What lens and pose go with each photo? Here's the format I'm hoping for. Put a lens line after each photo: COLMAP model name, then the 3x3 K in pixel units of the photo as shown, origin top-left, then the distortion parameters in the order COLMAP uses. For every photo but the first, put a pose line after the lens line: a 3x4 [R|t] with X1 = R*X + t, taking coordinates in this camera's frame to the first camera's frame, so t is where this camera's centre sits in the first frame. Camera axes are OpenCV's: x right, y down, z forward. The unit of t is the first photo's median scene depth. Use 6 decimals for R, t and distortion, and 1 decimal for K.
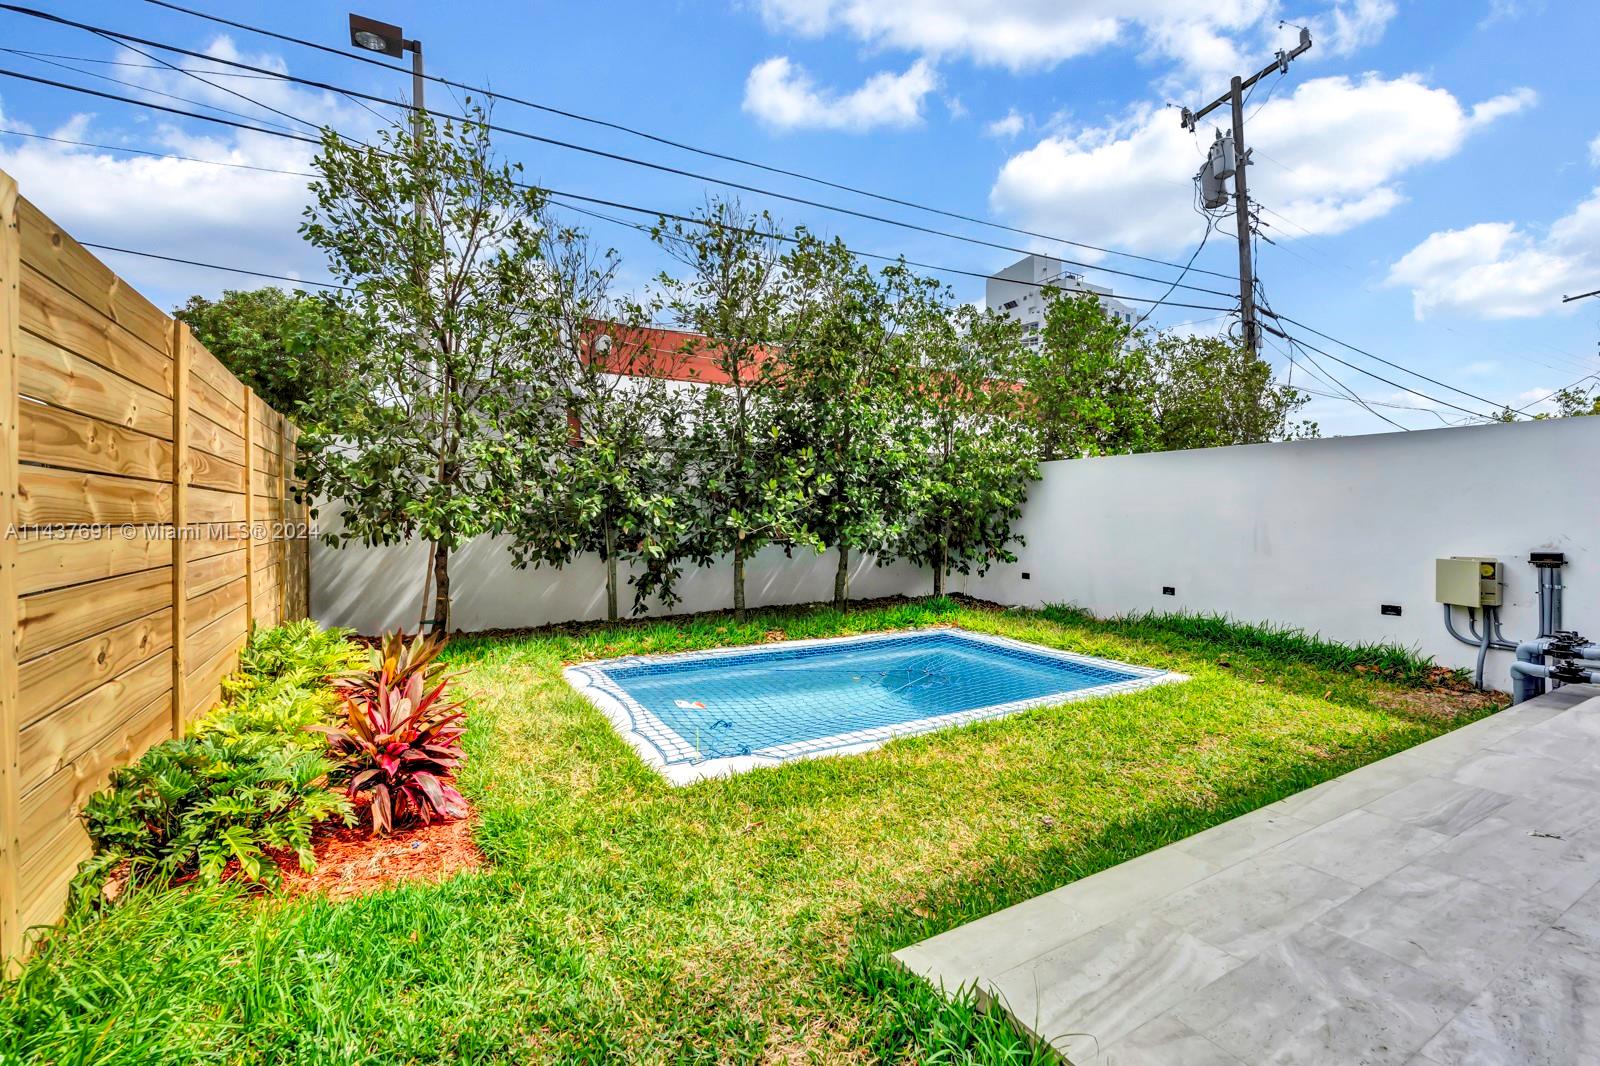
lens RADIAL K [[685.1, 0, 800.0], [0, 685.1, 533.0], [0, 0, 1]] dist [0.001153, 0.000087]
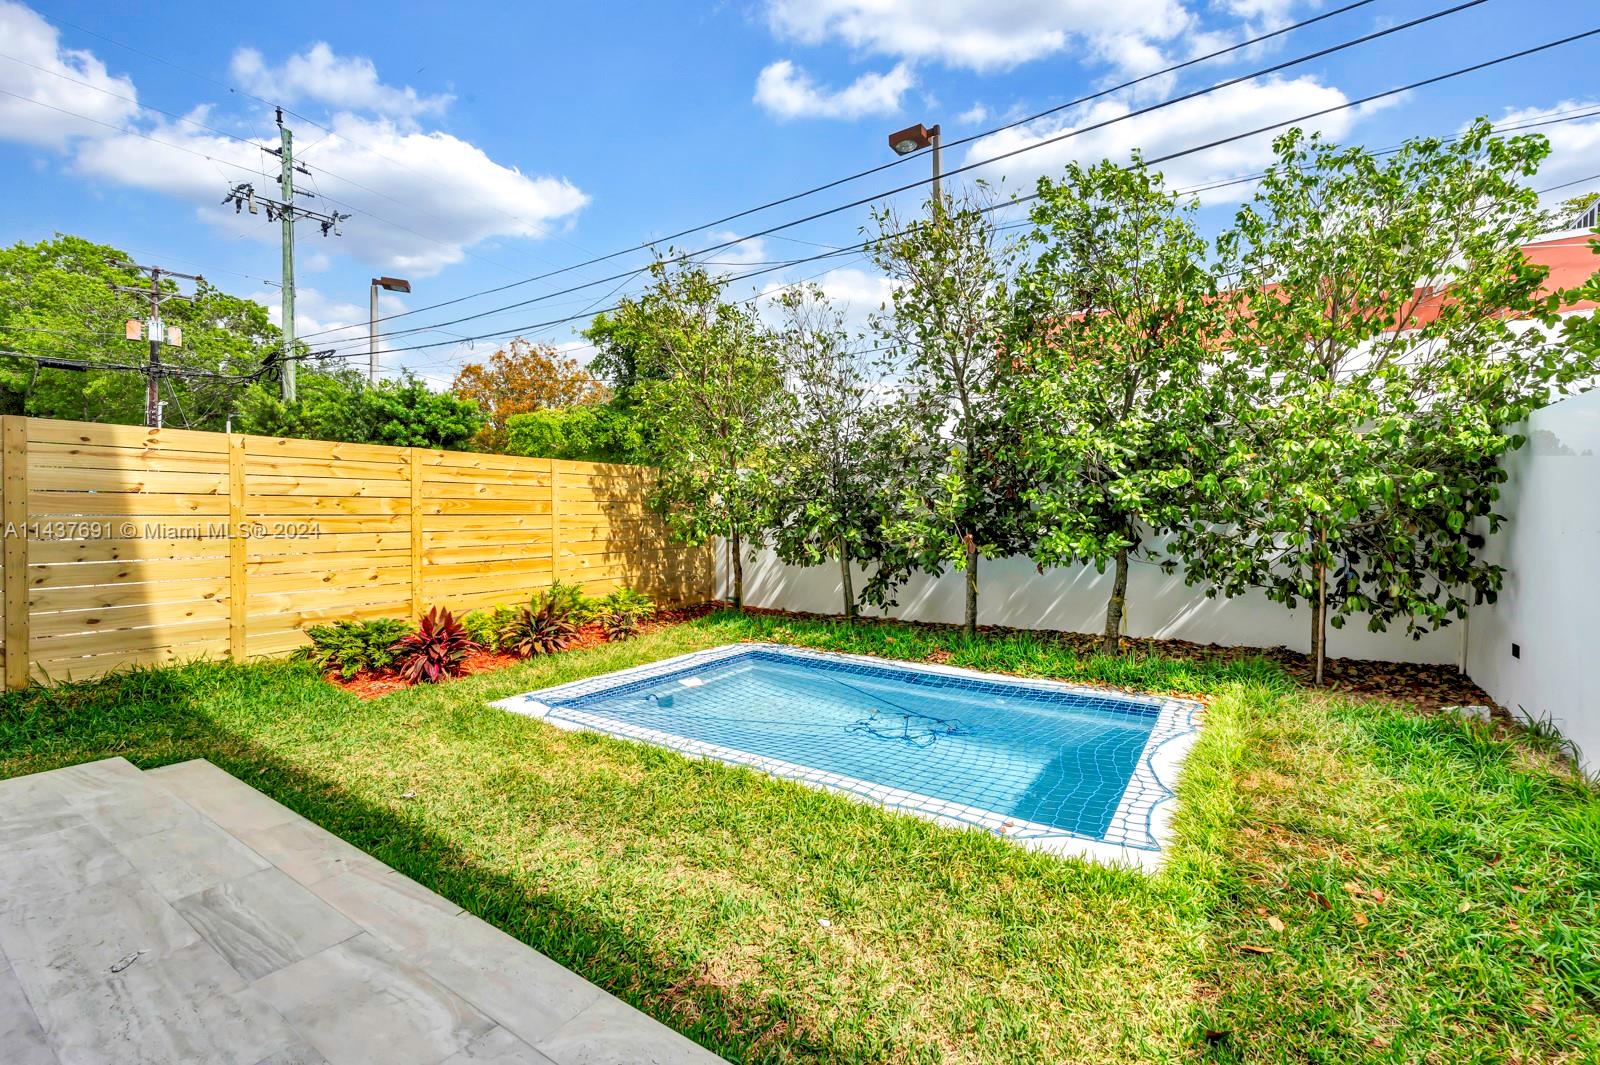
lens RADIAL K [[685.1, 0, 800.0], [0, 685.1, 532.5], [0, 0, 1]] dist [0.001153, 0.000087]
pose [[0.433901, 0.015137, -0.900833, 1.244049], [-0.016313, 0.999827, 0.008943, -0.035527], [0.900813, 0.010815, 0.434073, 0.795083]]
